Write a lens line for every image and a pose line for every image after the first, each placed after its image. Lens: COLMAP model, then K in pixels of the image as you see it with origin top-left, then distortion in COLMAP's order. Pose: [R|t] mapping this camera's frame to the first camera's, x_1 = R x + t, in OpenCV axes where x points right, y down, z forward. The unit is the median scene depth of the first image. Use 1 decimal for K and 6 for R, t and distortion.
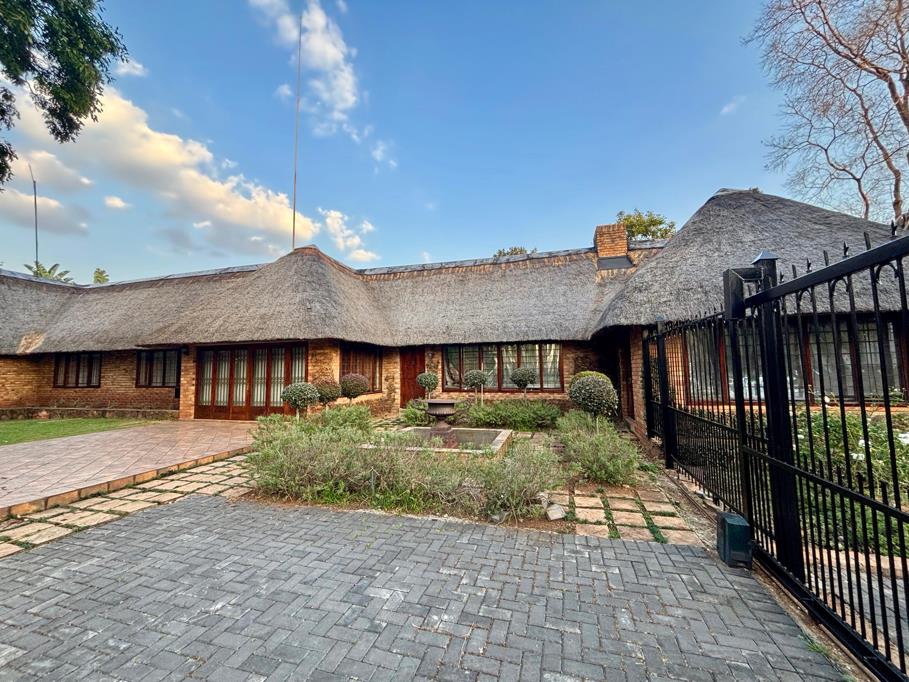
lens RADIAL K [[368.9, 0, 454.5], [0, 368.9, 340.5], [0, 0, 1]] dist [-0.000438, 0.000697]
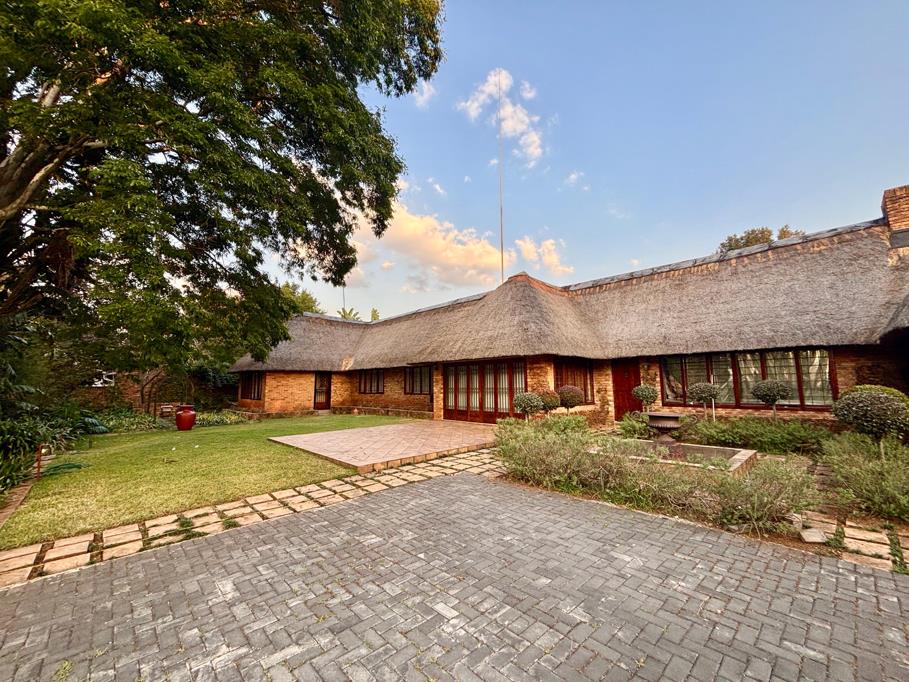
lens RADIAL K [[368.9, 0, 452.8], [0, 368.9, 339.9], [0, 0, 1]] dist [-0.000438, 0.000697]
pose [[0.858081, -0.055586, -0.510498, -0.002592], [0.039048, 0.998309, -0.043066, -0.012346], [0.512028, 0.017020, 0.858800, -0.122761]]
